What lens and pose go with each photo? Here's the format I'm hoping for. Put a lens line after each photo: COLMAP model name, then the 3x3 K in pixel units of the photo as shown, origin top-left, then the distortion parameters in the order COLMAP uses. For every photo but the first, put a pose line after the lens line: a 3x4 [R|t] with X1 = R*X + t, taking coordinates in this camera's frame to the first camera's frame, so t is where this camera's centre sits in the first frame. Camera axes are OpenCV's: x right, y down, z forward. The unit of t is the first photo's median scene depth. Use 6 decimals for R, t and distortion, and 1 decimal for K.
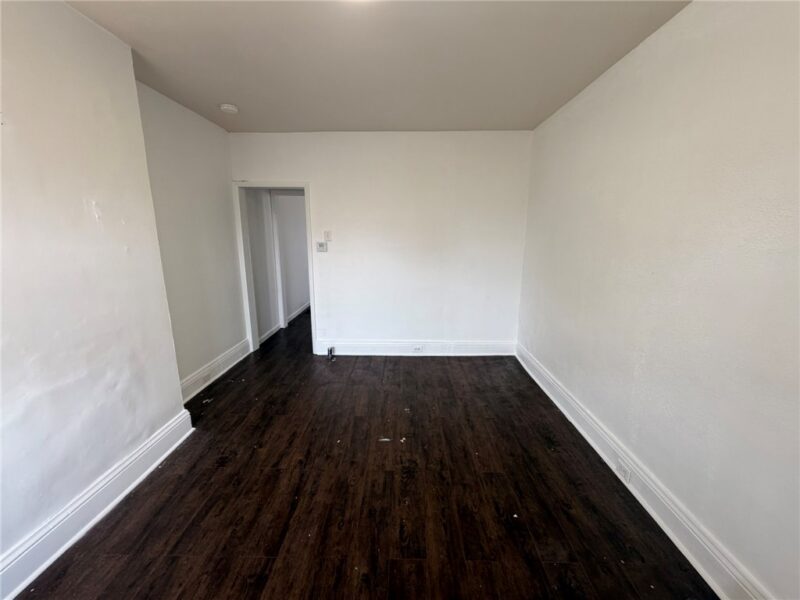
lens RADIAL K [[318.6, 0, 397.6], [0, 318.6, 301.6], [0, 0, 1]] dist [-0.001403, -0.000966]
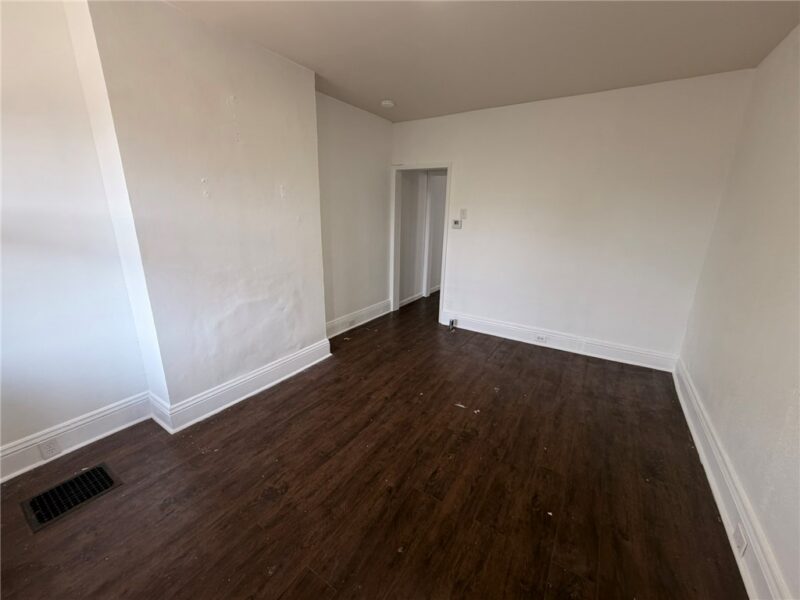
lens RADIAL K [[318.6, 0, 397.3], [0, 318.6, 301.1], [0, 0, 1]] dist [-0.001403, -0.000966]
pose [[0.850886, 0.155572, -0.501787, 0.281382], [-0.126056, 0.987704, 0.092469, 0.014445], [0.510003, -0.015428, 0.860034, -0.028536]]
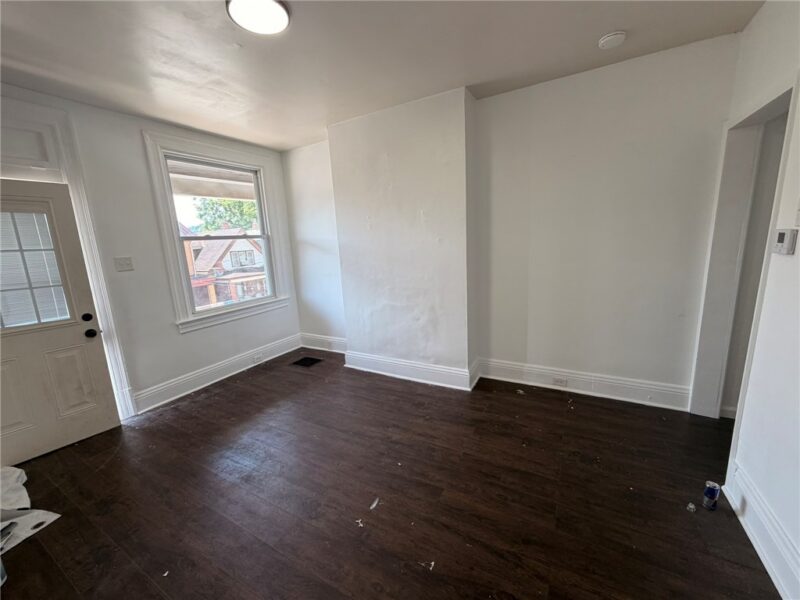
lens RADIAL K [[318.6, 0, 394.1], [0, 318.6, 296.4], [0, 0, 1]] dist [-0.001403, -0.000966]
pose [[-0.470106, 0.175473, -0.864991, 0.530319], [-0.141915, 0.952258, 0.270304, -0.248552], [0.871126, 0.249827, -0.422760, 1.319486]]
